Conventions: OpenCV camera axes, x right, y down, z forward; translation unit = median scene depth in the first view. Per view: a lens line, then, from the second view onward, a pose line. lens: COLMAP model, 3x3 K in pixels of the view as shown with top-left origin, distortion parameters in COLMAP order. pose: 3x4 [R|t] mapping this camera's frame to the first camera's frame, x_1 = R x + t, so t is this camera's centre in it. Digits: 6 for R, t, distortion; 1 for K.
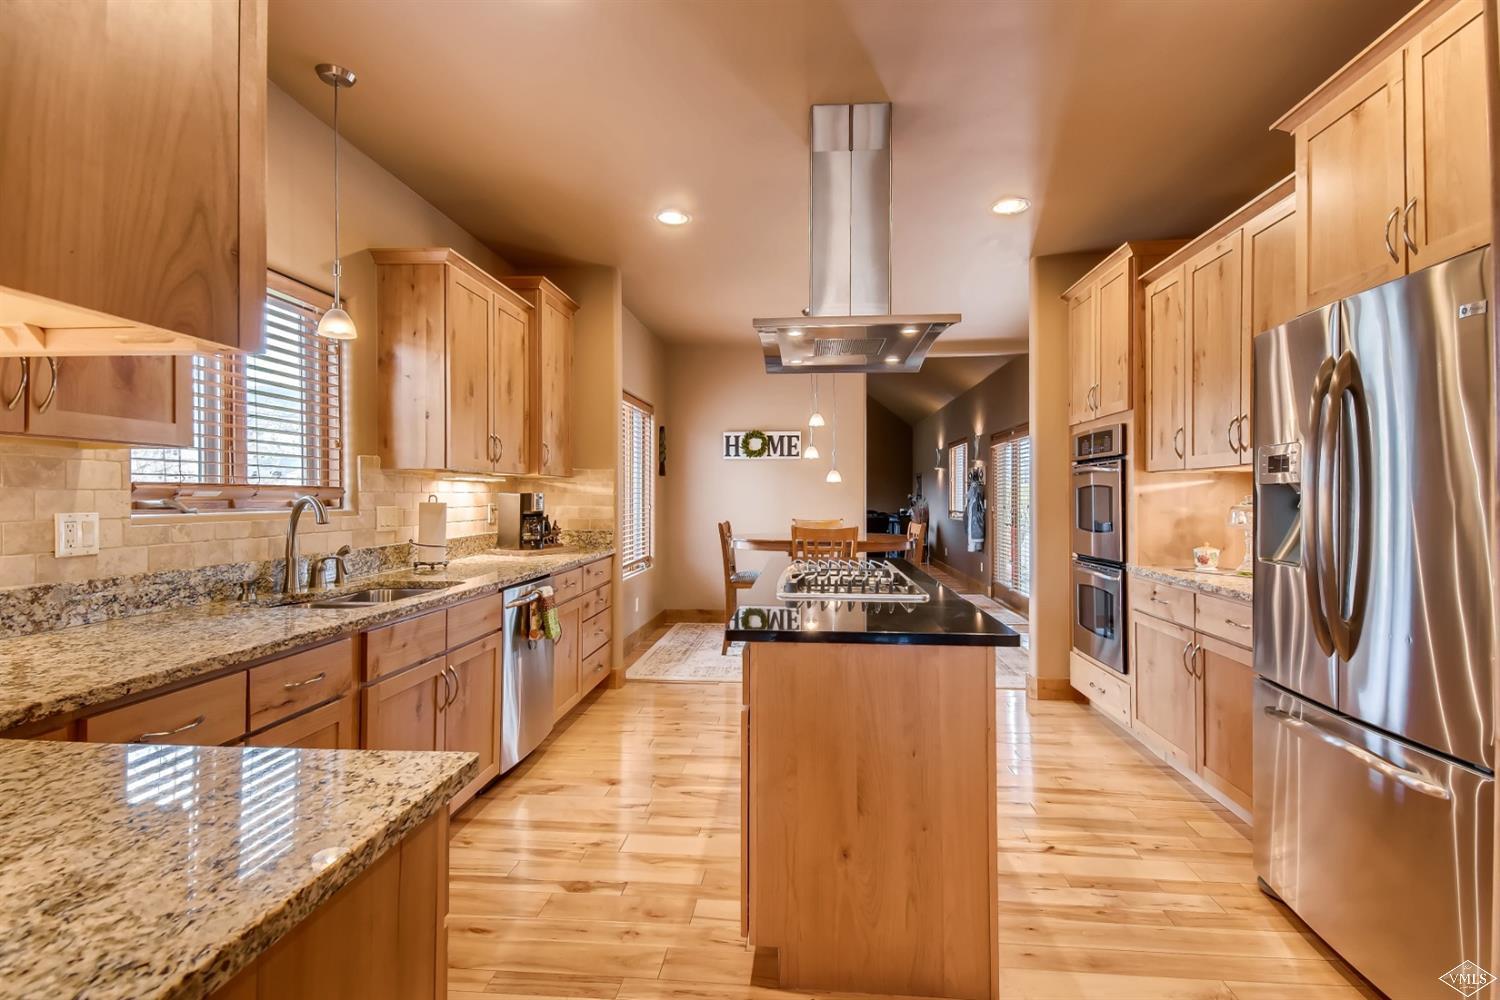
lens RADIAL K [[723.0, 0, 749.9], [0, 723.0, 497.0], [0, 0, 1]] dist [-0.000456, -0.000004]
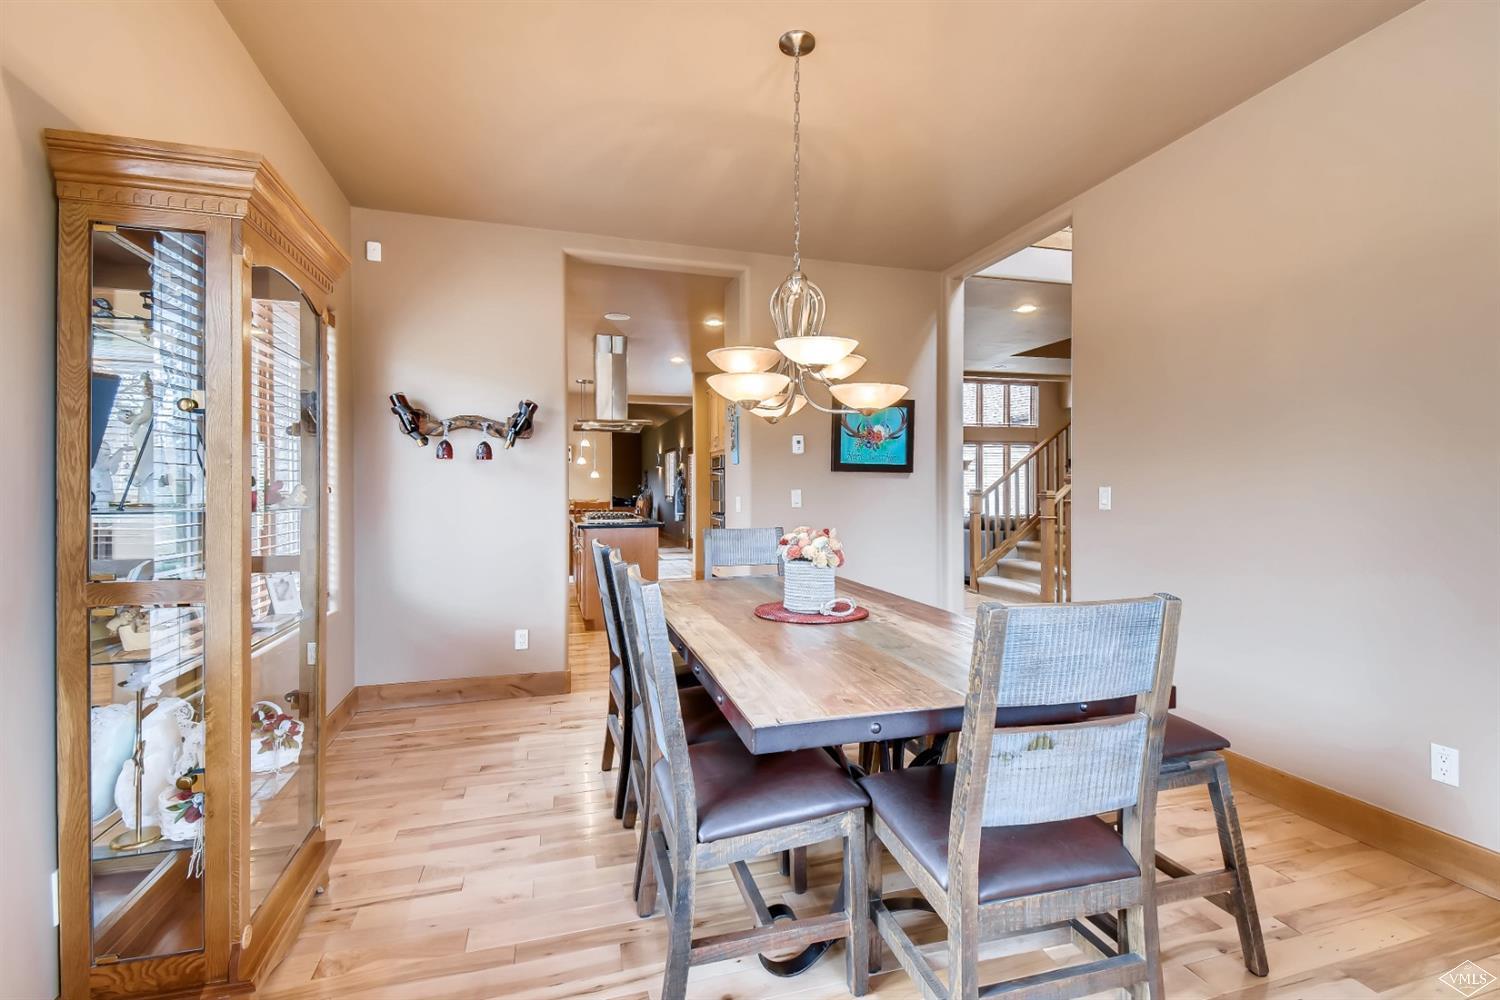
lens RADIAL K [[682.2, 0, 752.1], [0, 682.2, 492.6], [0, 0, 1]] dist [0.001098, 0.000164]
pose [[0.930344, -0.000639, 0.366687, -0.084676], [-0.002344, 0.999968, 0.007690, 0.001530], [-0.366680, -0.008014, 0.930313, -0.430536]]
